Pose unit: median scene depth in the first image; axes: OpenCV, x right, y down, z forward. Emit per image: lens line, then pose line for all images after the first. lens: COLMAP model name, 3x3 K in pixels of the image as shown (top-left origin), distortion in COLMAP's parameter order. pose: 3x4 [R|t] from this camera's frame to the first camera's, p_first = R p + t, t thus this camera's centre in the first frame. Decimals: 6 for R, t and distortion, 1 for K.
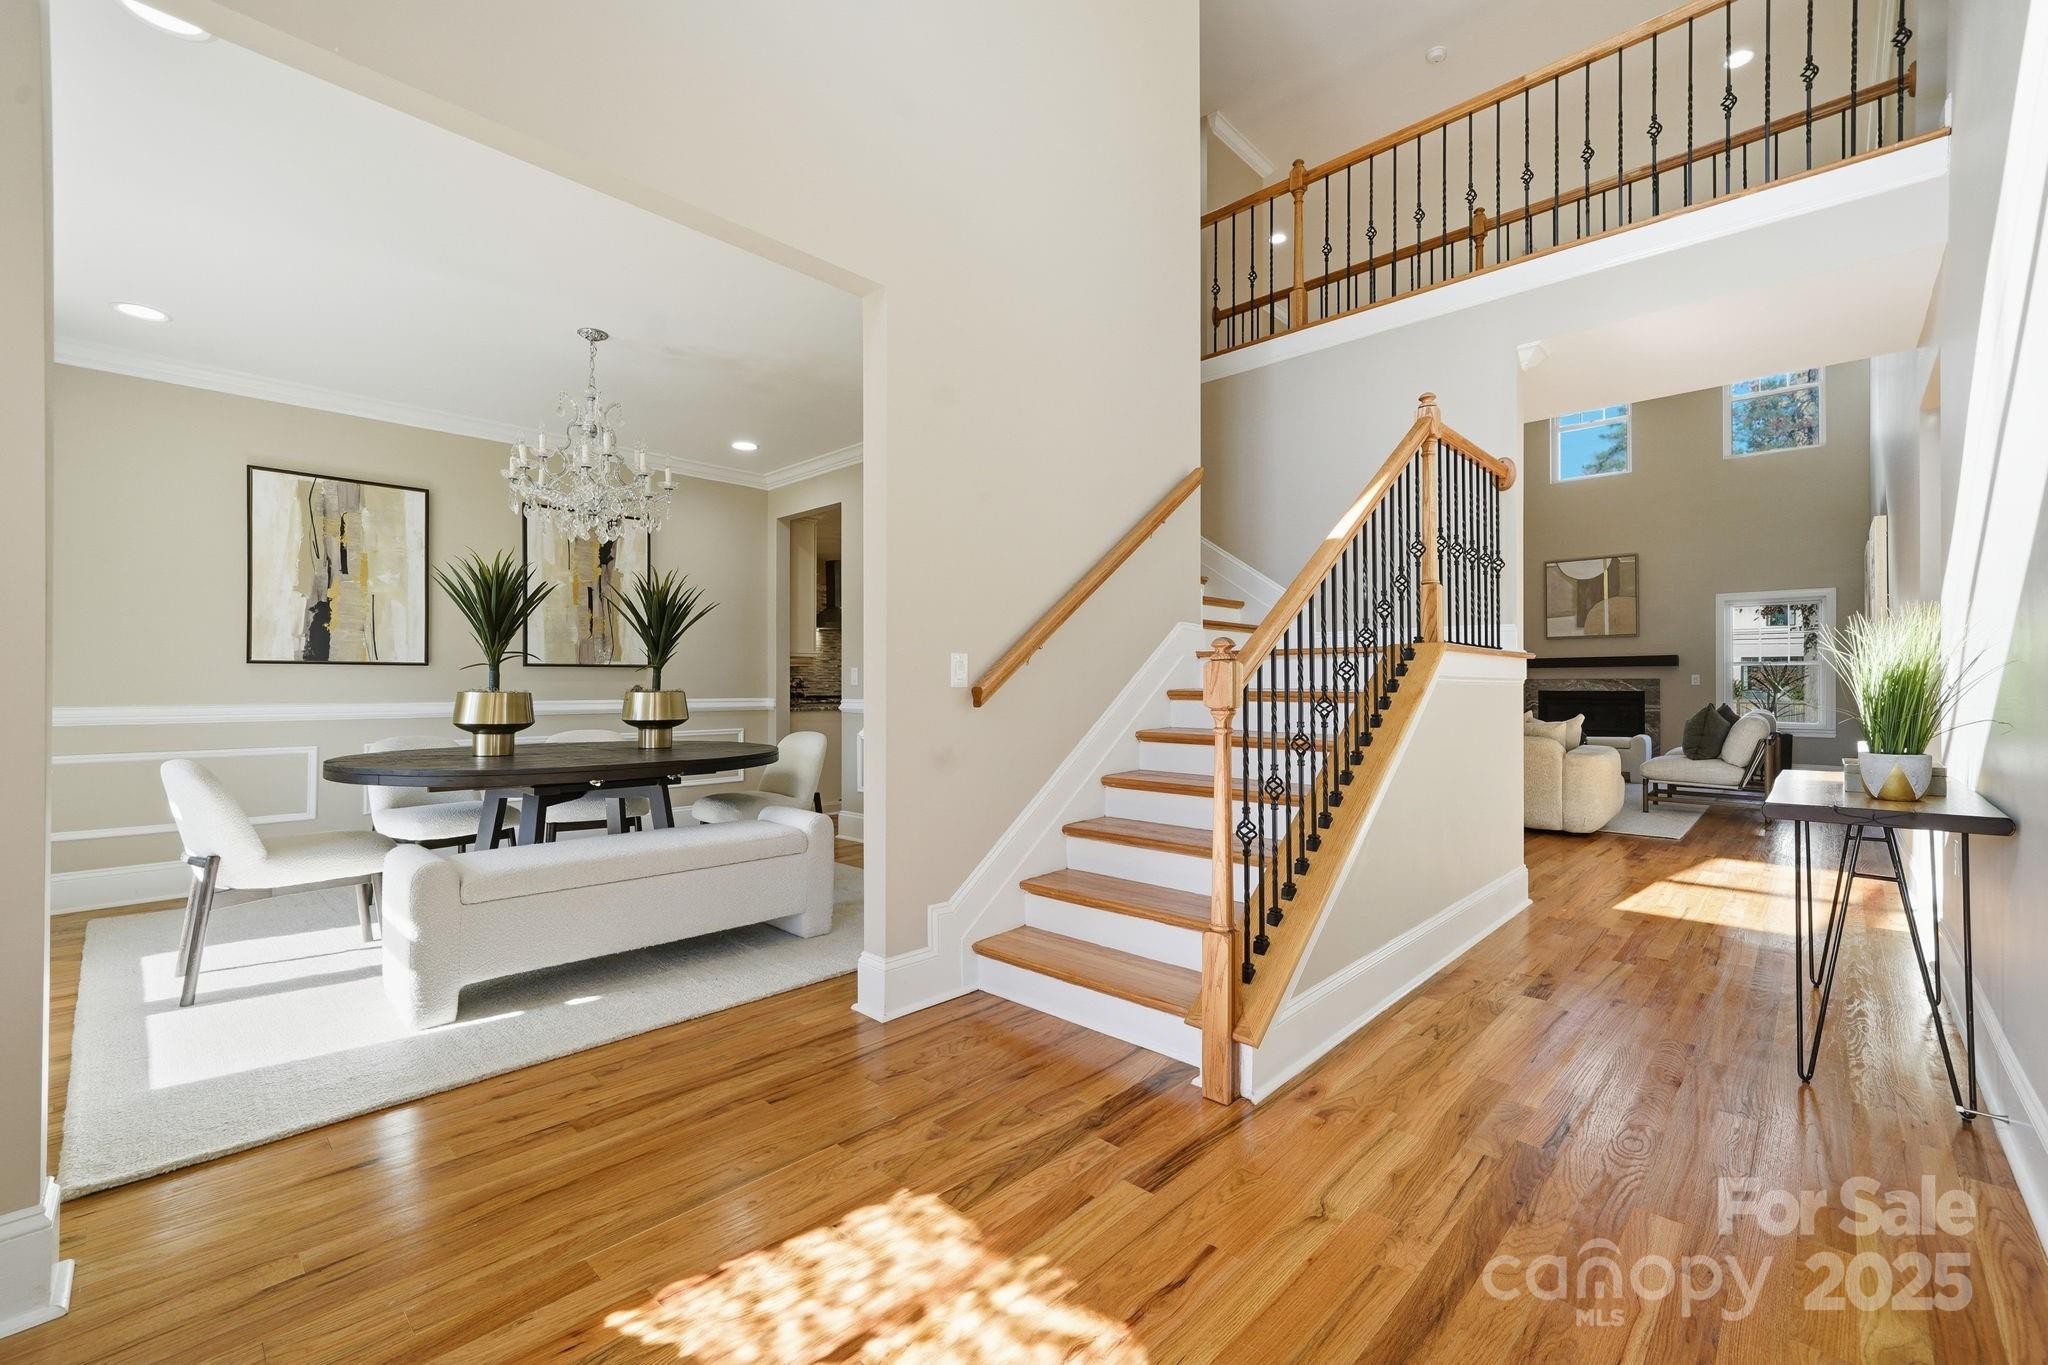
lens RADIAL K [[854.2, 0, 1024.0], [0, 854.2, 682.5], [0, 0, 1]] dist [0.021464, -0.000034]
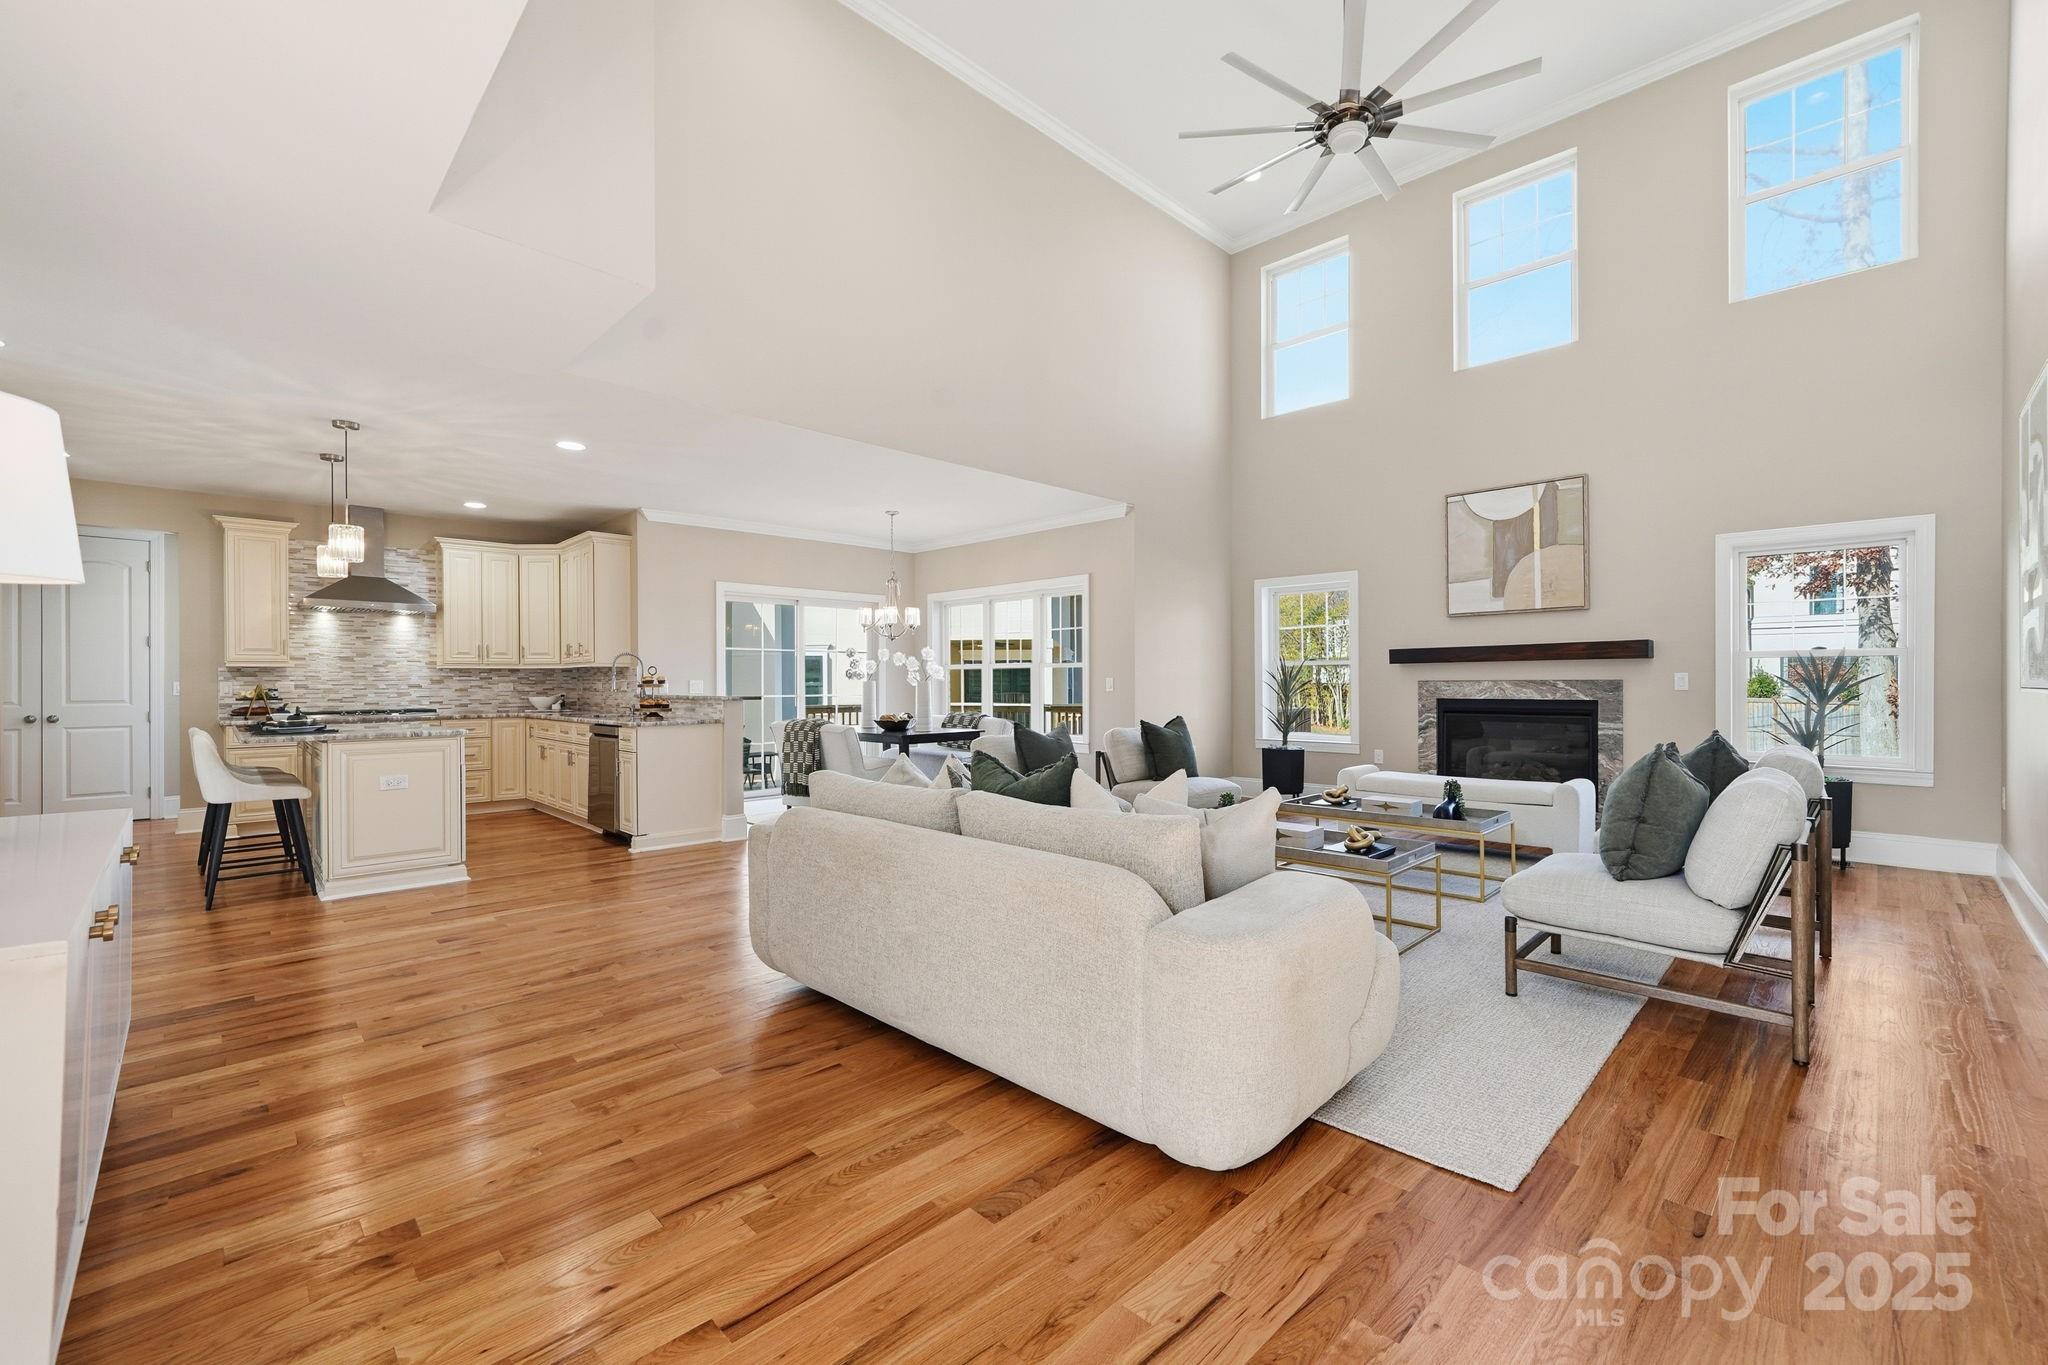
lens RADIAL K [[854.2, 0, 1024.0], [0, 854.2, 682.5], [0, 0, 1]] dist [0.021464, -0.000034]
pose [[0.999646, -0.002977, -0.026454, 0.331437], [0.003021, 0.999994, 0.001610, -0.004546], [0.026450, -0.001690, 0.999649, 0.384052]]
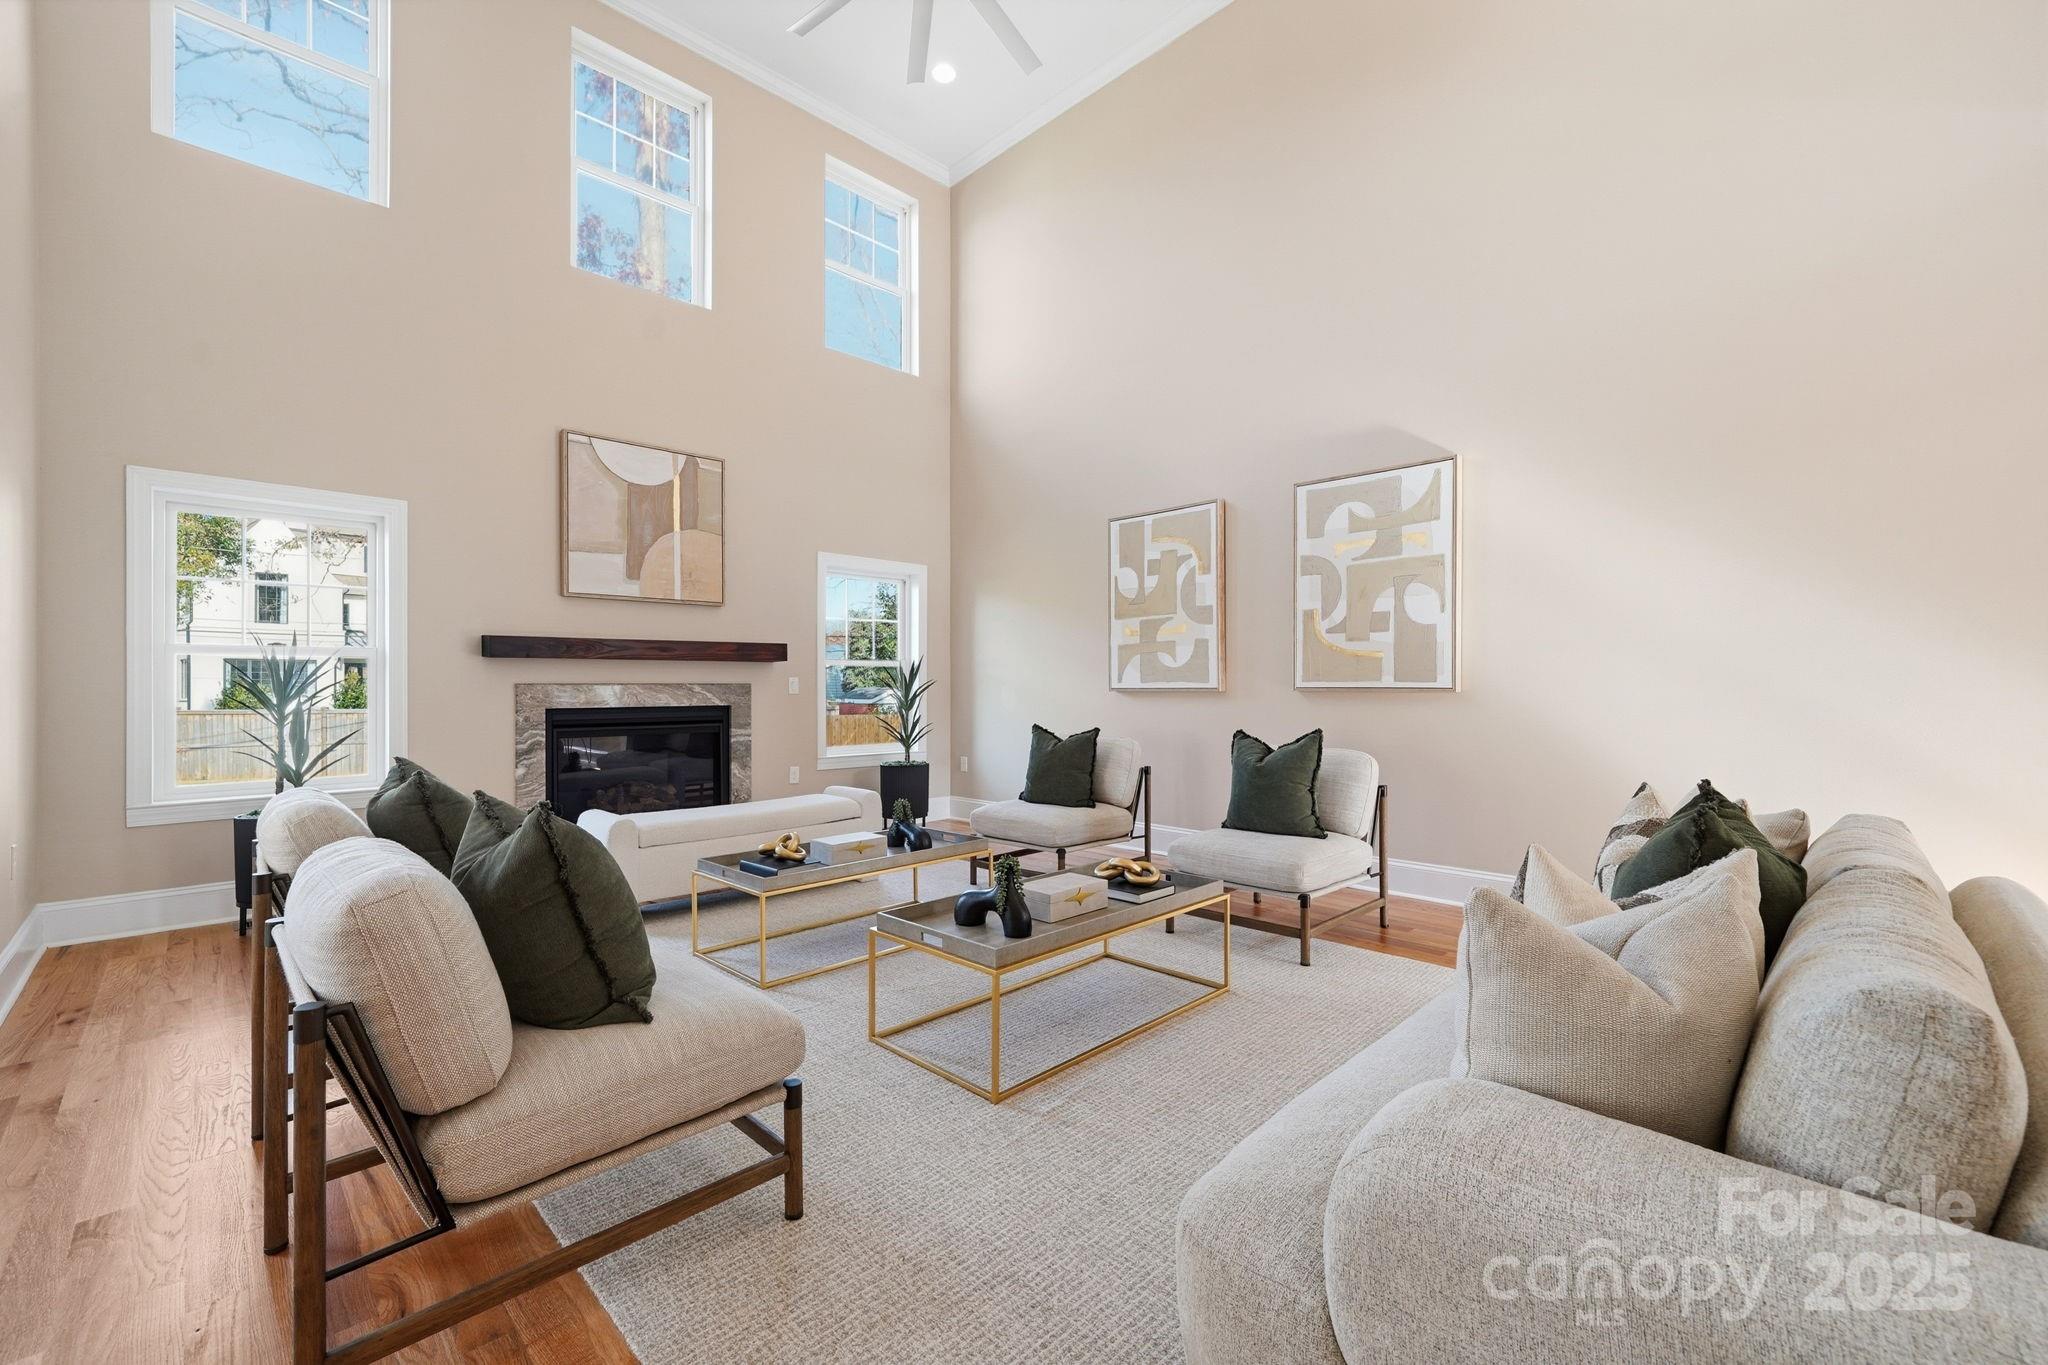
lens RADIAL K [[856.3, 0, 1024.0], [0, 856.3, 682.5], [0, 0, 1]] dist [0.000736, 0.000174]
pose [[0.012574, 0.022480, 0.999668, 0.161785], [0.016433, 0.999608, -0.022686, 0.010913], [-0.999786, 0.016713, 0.012199, 0.800072]]
